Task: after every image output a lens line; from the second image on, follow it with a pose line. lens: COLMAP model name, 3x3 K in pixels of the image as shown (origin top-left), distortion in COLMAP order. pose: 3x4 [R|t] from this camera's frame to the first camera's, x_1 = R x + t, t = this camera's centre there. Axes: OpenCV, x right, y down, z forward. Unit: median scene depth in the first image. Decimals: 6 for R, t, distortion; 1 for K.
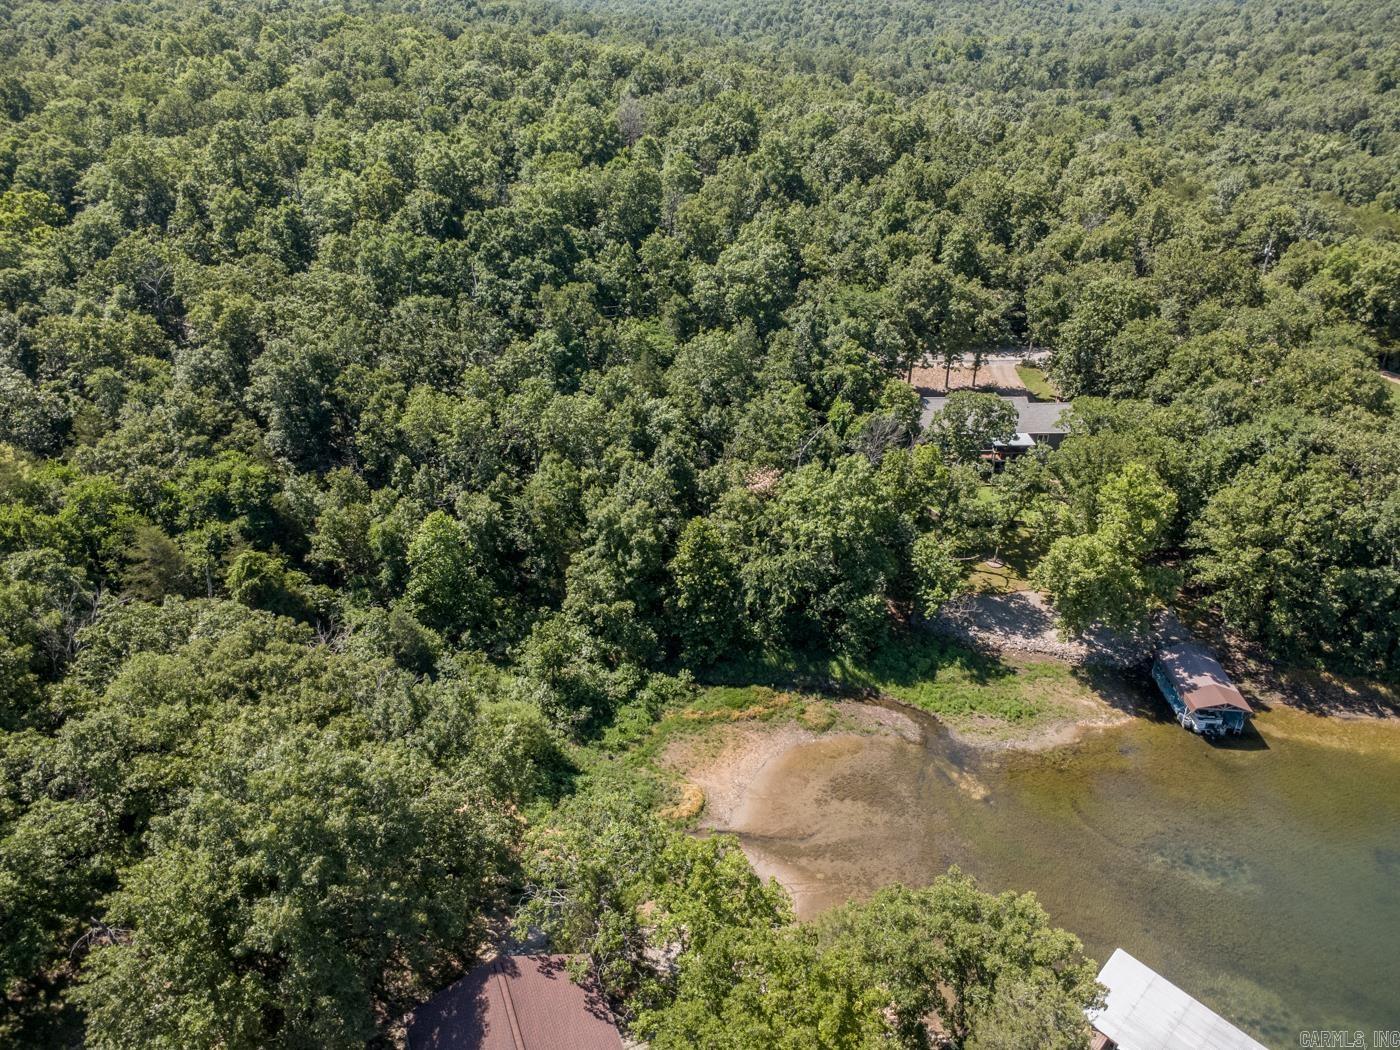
lens RADIAL K [[986.0, 0, 709.0], [0, 986.0, 521.7], [0, 0, 1]] dist [0.004892, 0.001119]
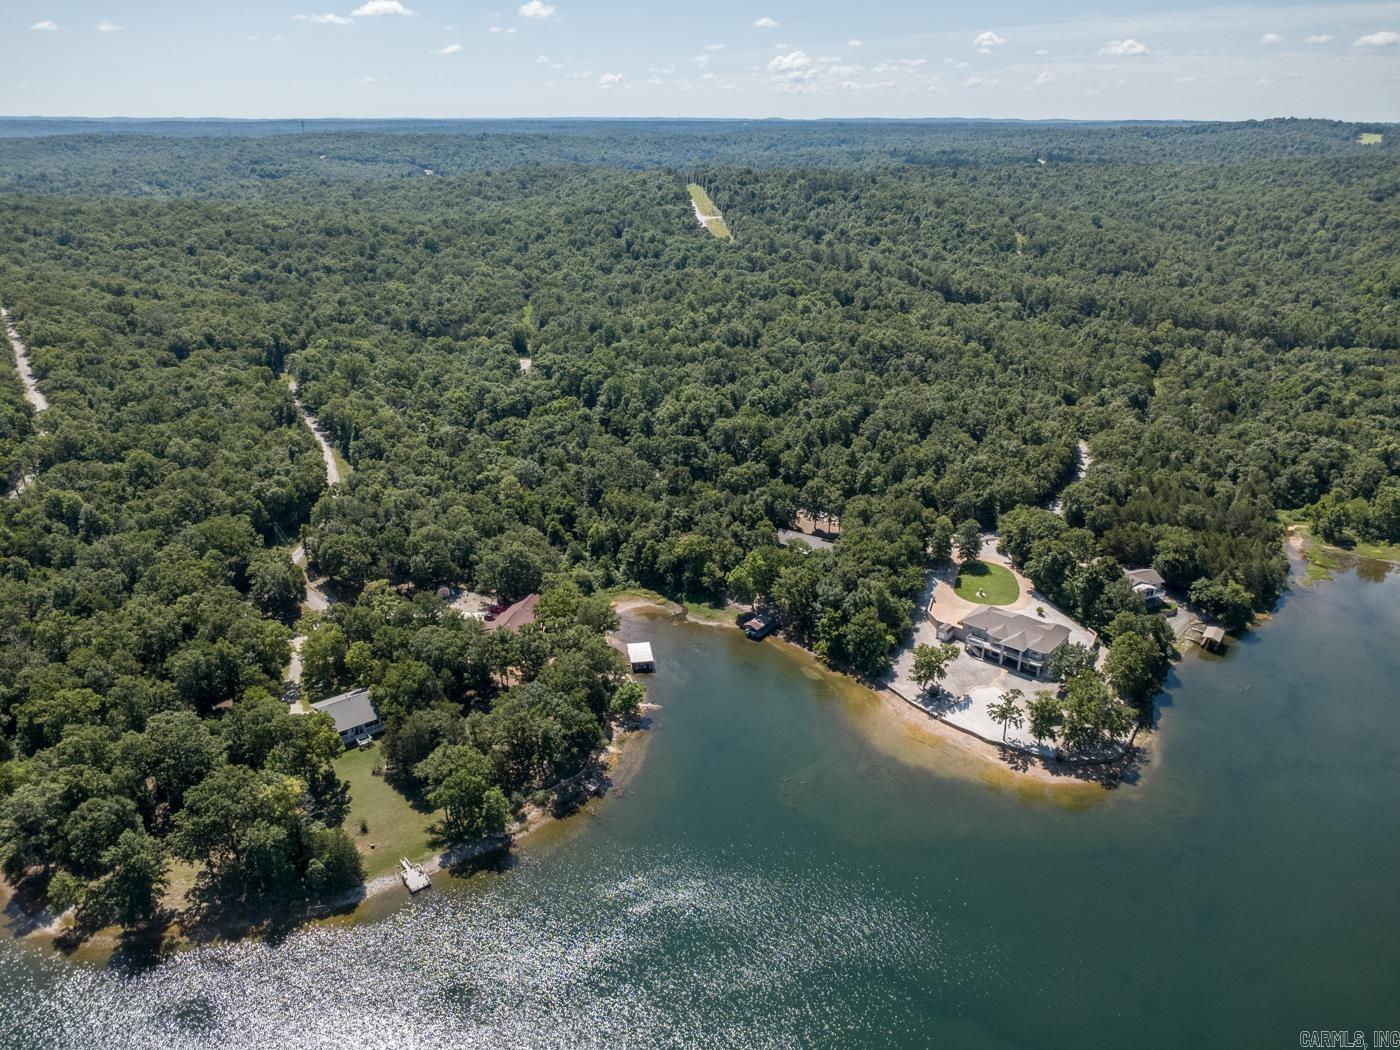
lens RADIAL K [[986.0, 0, 696.3], [0, 986.0, 525.9], [0, 0, 1]] dist [0.004892, 0.001119]
pose [[0.816375, 0.217091, -0.535166, 1.850279], [-0.263399, 0.964630, -0.010502, -0.054619], [0.513958, 0.149536, 0.844681, -1.774843]]
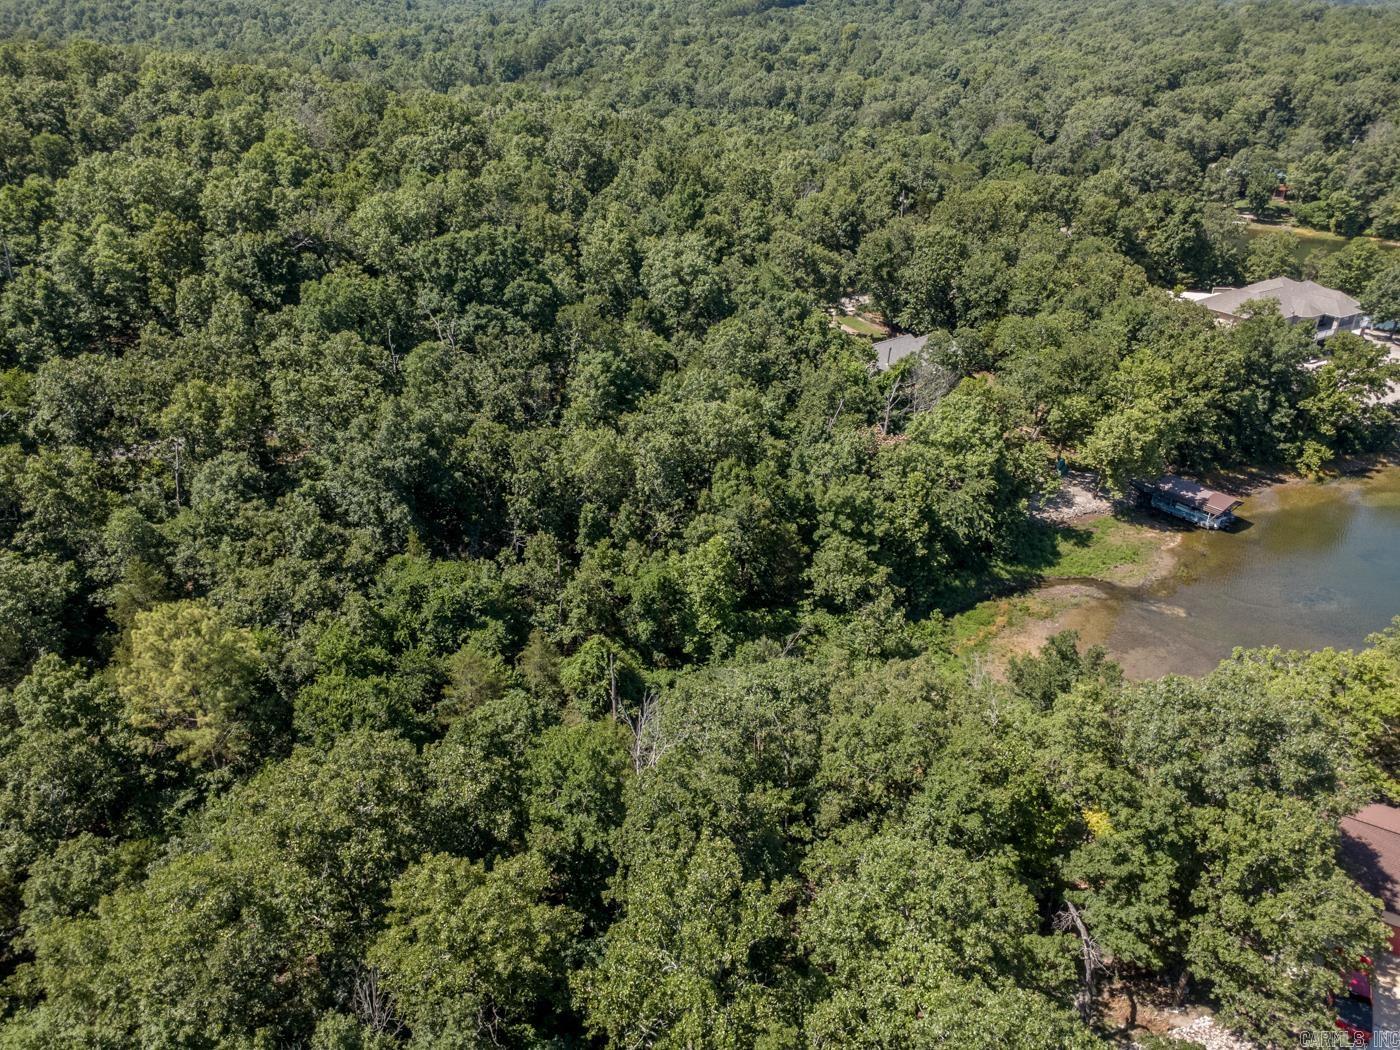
lens RADIAL K [[986.0, 0, 701.3], [0, 986.0, 516.1], [0, 0, 1]] dist [0.004892, 0.001119]
pose [[0.804939, -0.275285, 0.525635, -0.728722], [0.275758, 0.957942, 0.079405, -0.102612], [-0.525387, 0.081032, 0.846996, 0.179268]]
